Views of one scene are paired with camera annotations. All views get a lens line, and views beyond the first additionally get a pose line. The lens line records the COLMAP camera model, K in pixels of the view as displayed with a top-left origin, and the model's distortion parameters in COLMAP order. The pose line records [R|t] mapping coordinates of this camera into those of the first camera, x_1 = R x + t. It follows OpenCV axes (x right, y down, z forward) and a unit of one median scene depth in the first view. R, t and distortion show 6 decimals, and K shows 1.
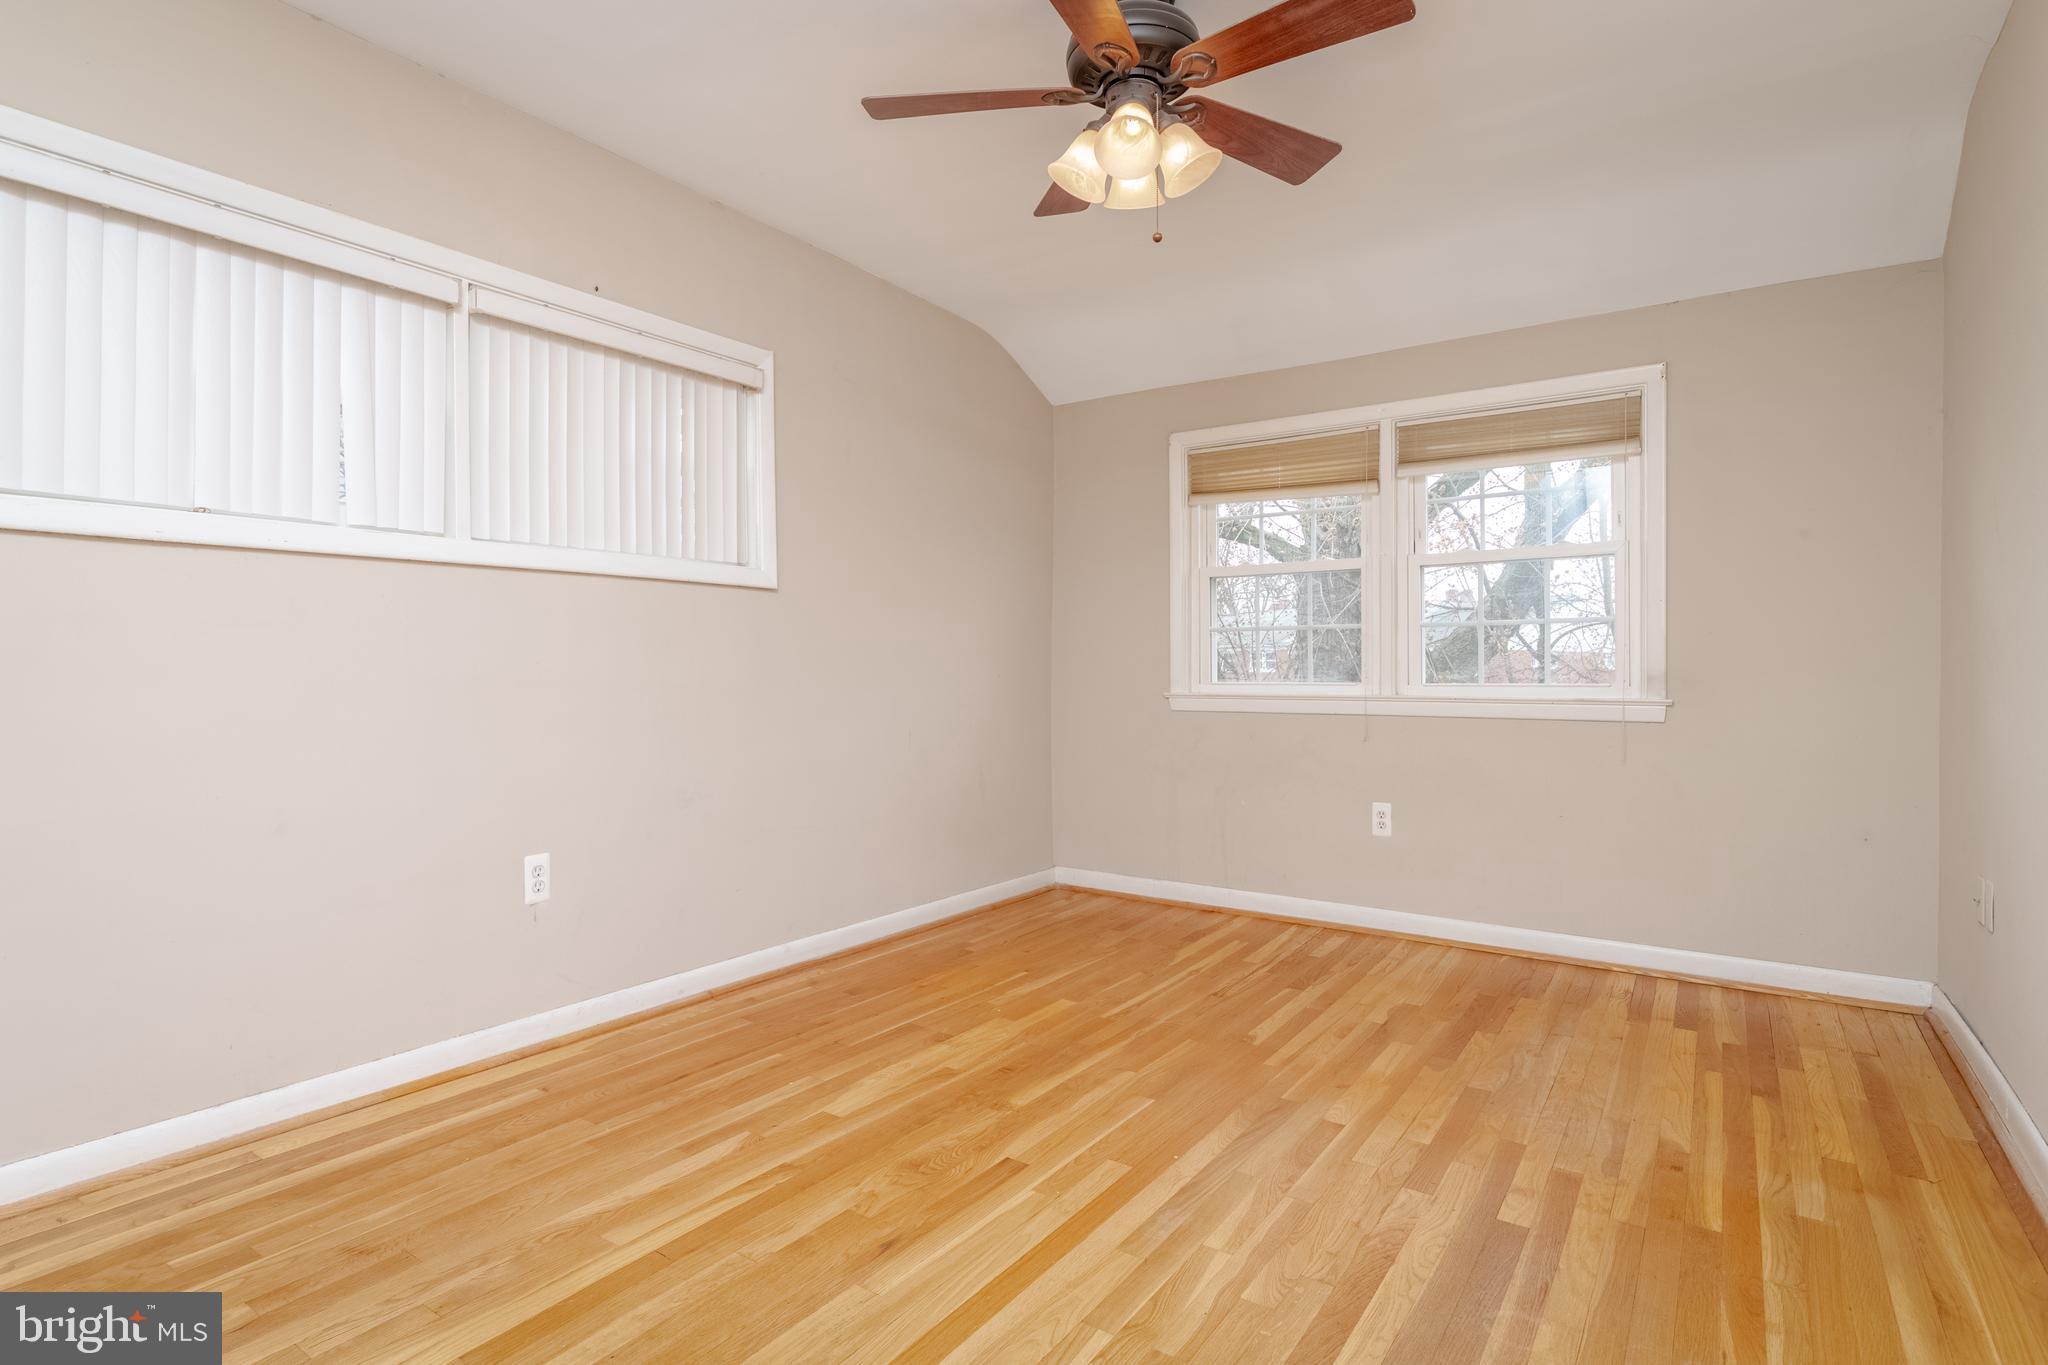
lens RADIAL K [[1027.0, 0, 1021.0], [0, 1027.0, 659.9], [0, 0, 1]] dist [0.000615, -0.001013]
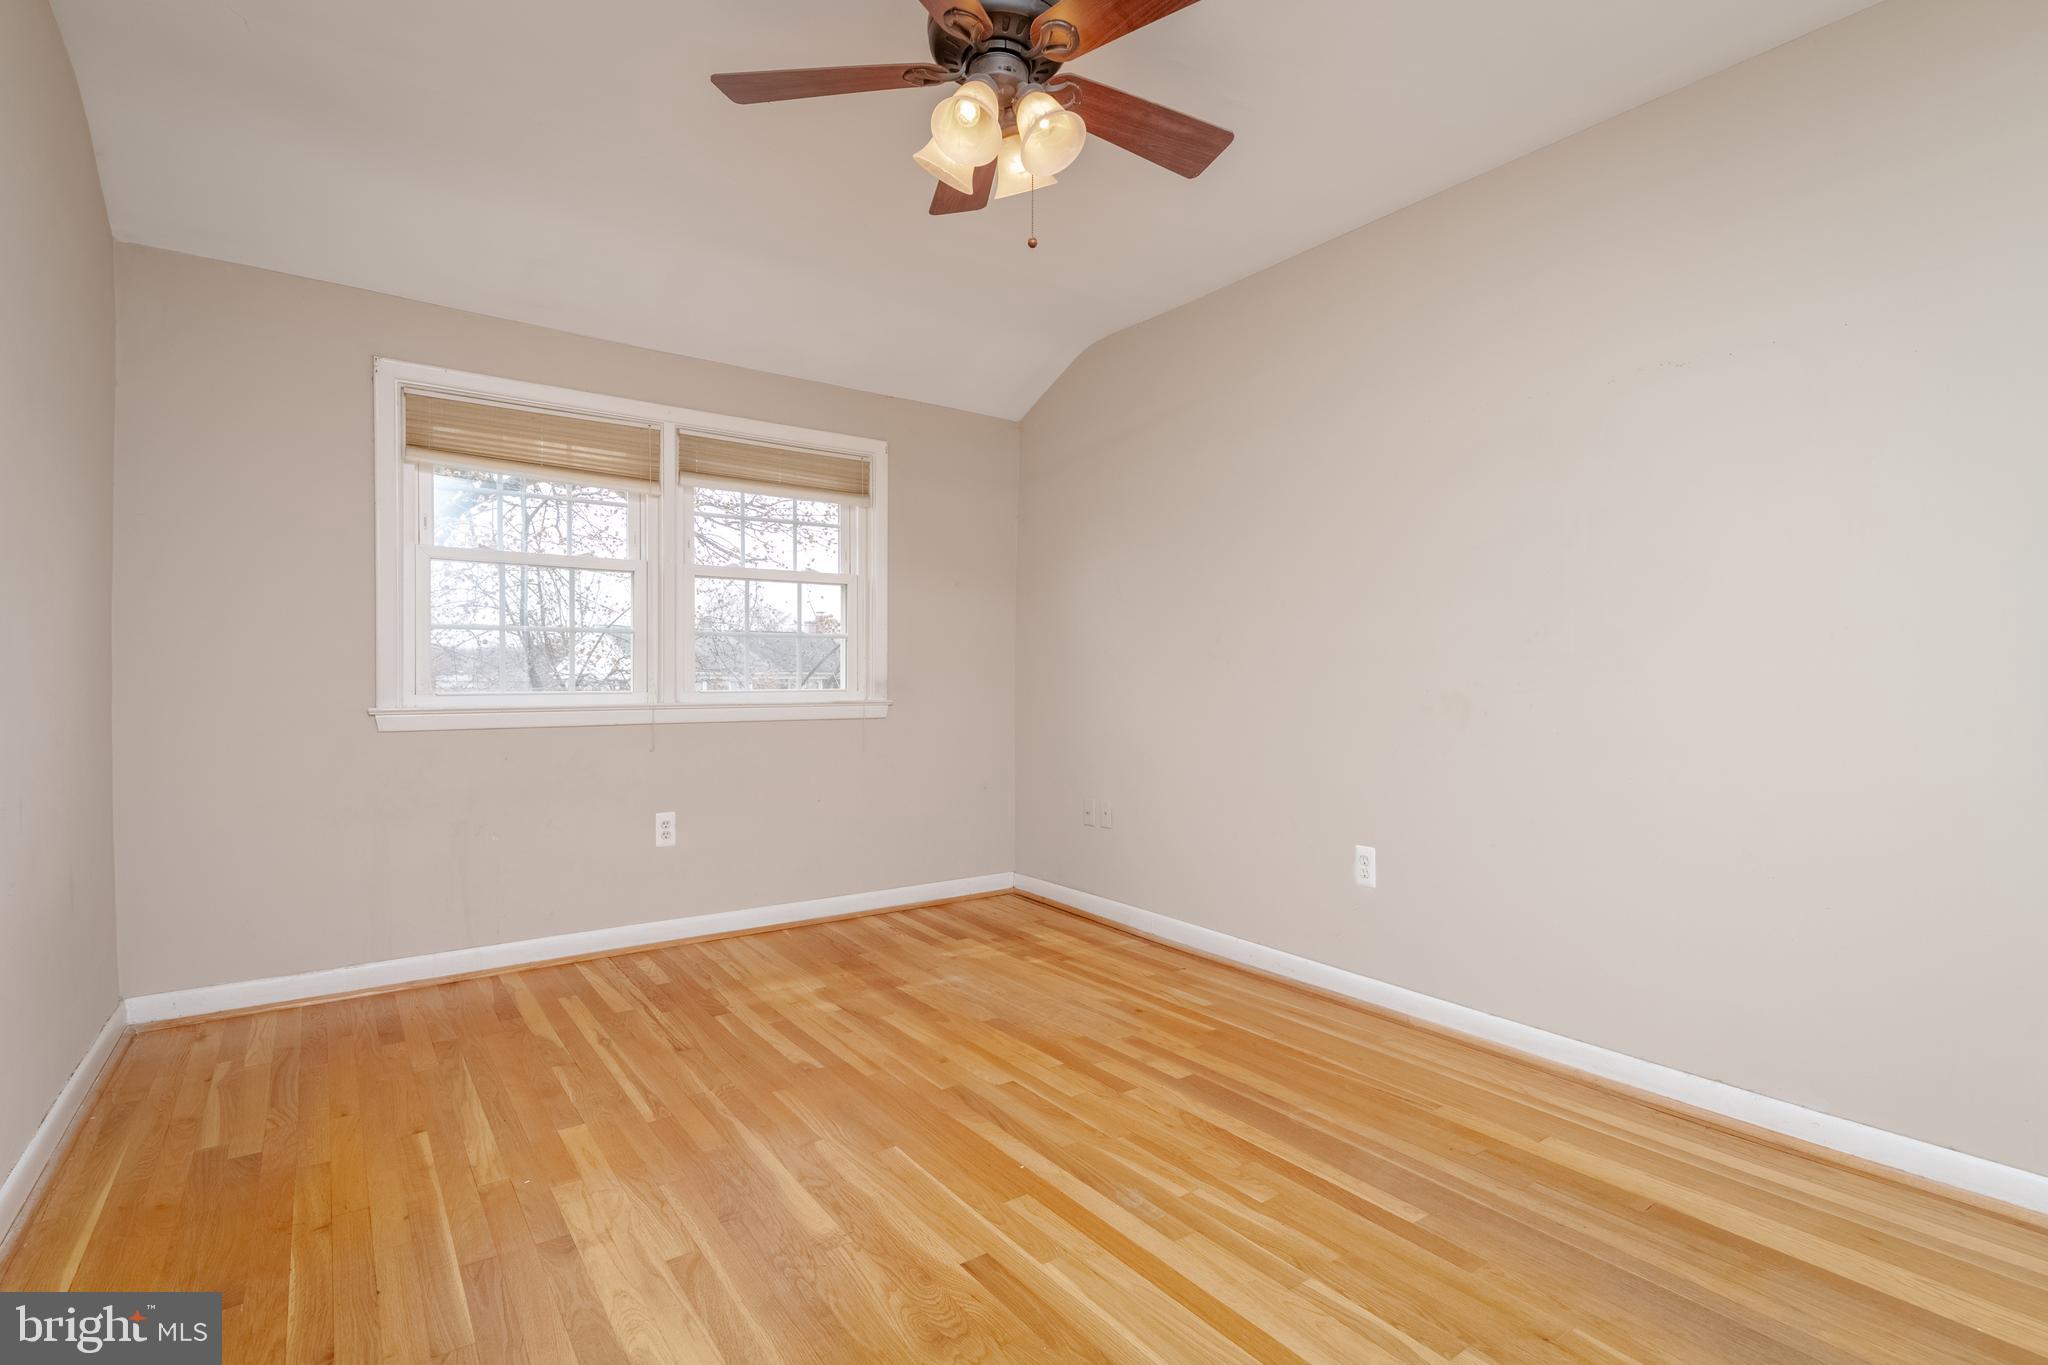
lens RADIAL K [[951.6, 0, 1011.1], [0, 951.6, 677.4], [0, 0, 1]] dist [0.016157, -0.011140]
pose [[0.336781, -0.002211, 0.941580, -0.566932], [-0.012364, 0.999901, 0.006770, -0.000701], [-0.941502, -0.013922, 0.336720, 0.545526]]
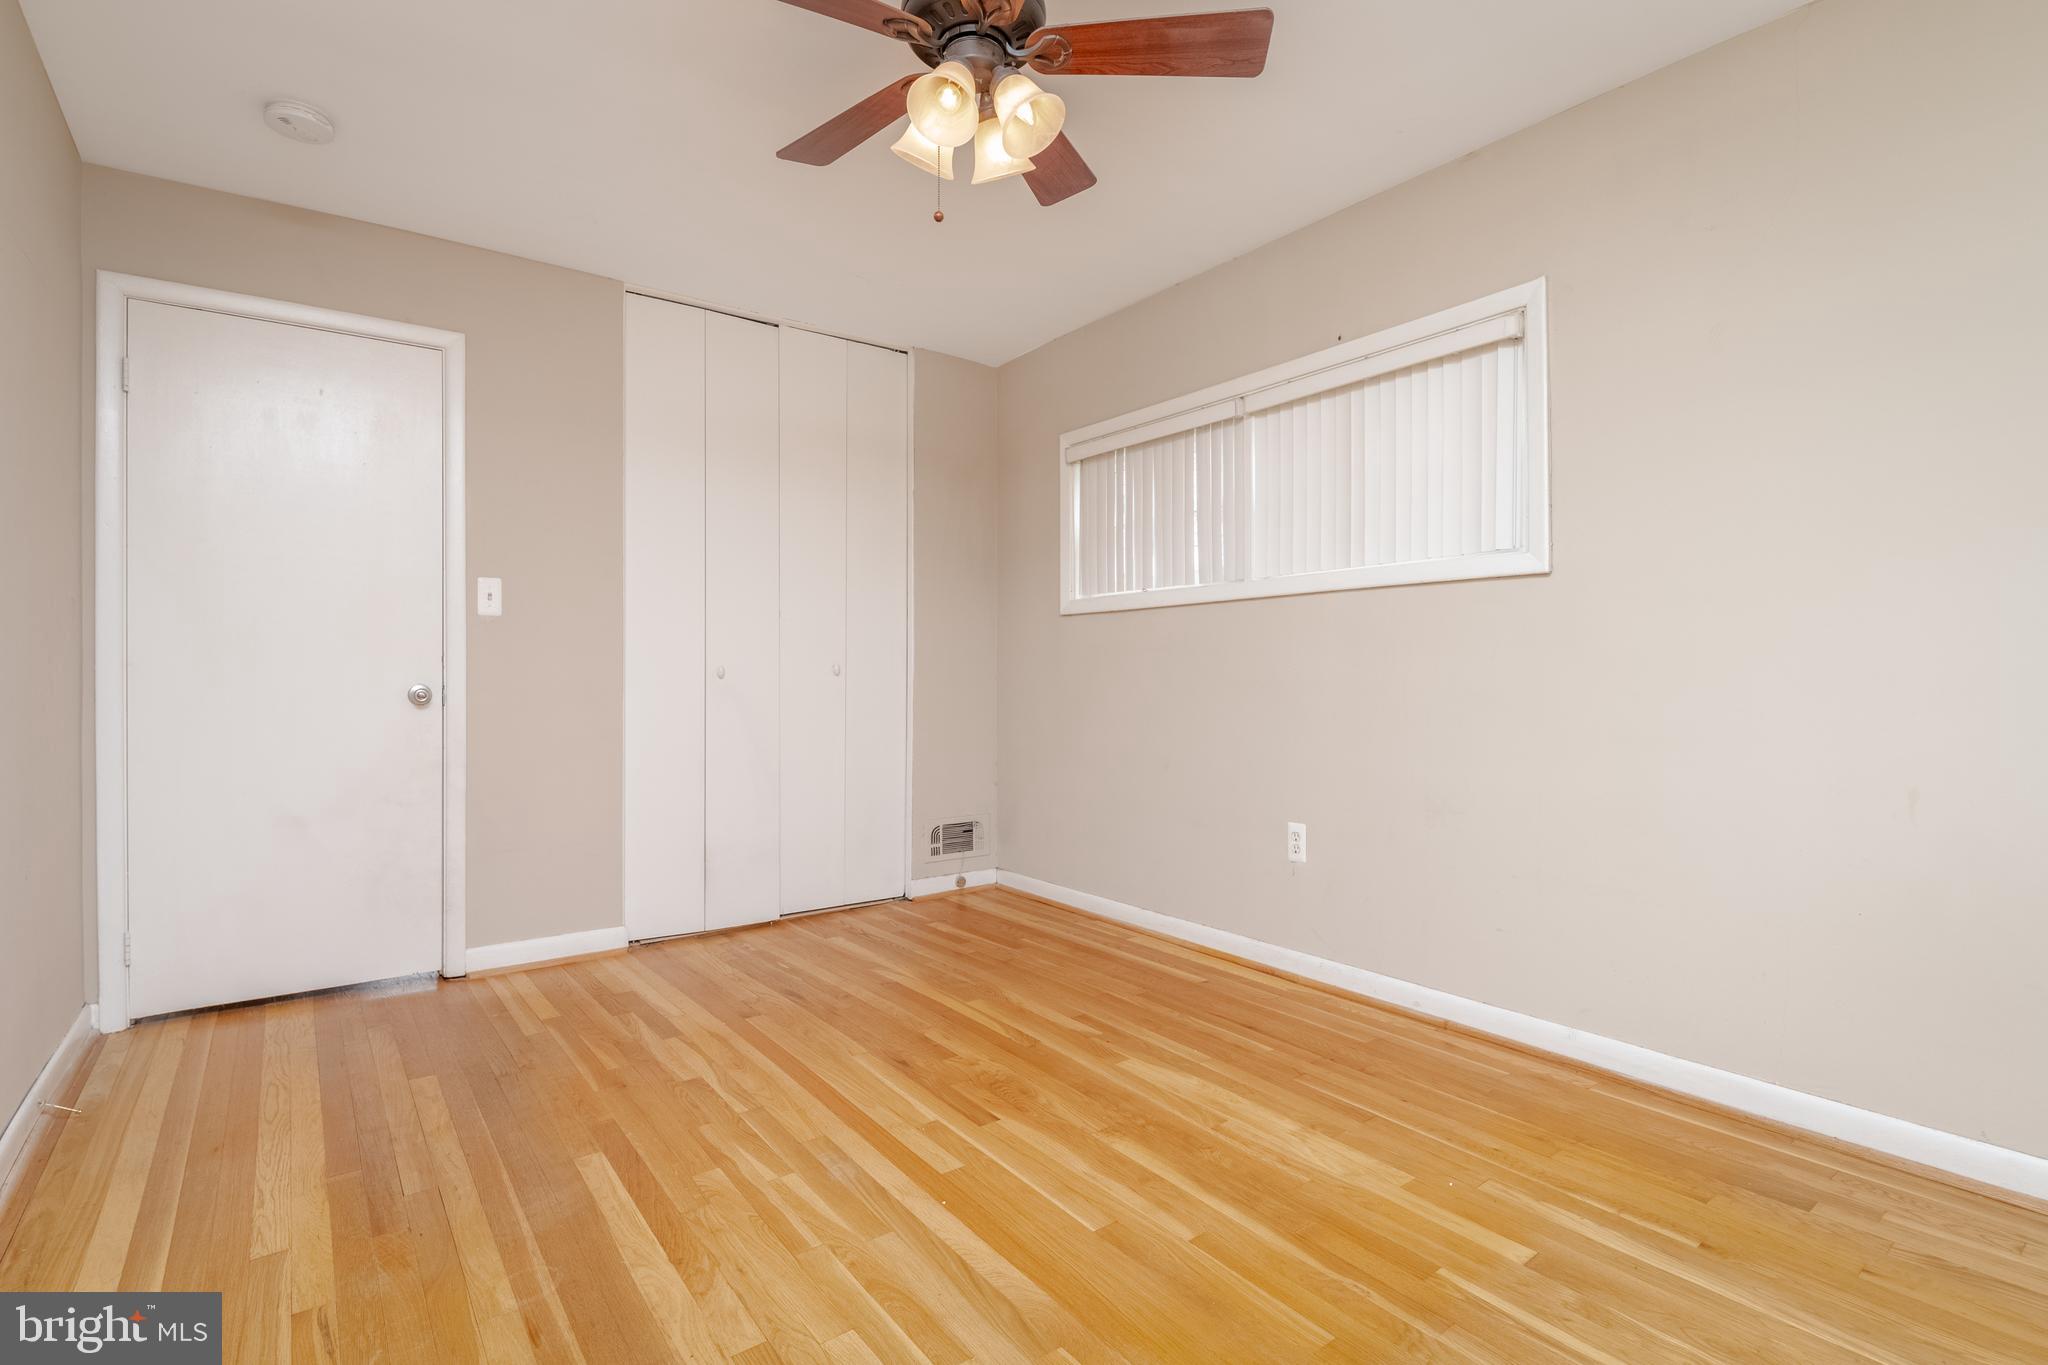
lens RADIAL K [[951.6, 0, 1011.1], [0, 951.6, 677.4], [0, 0, 1]] dist [0.016157, -0.011140]
pose [[-0.316297, -0.000772, -0.948660, 0.732405], [0.008089, 0.999961, -0.003510, 0.013917], [0.948626, -0.008784, -0.316278, 1.034092]]
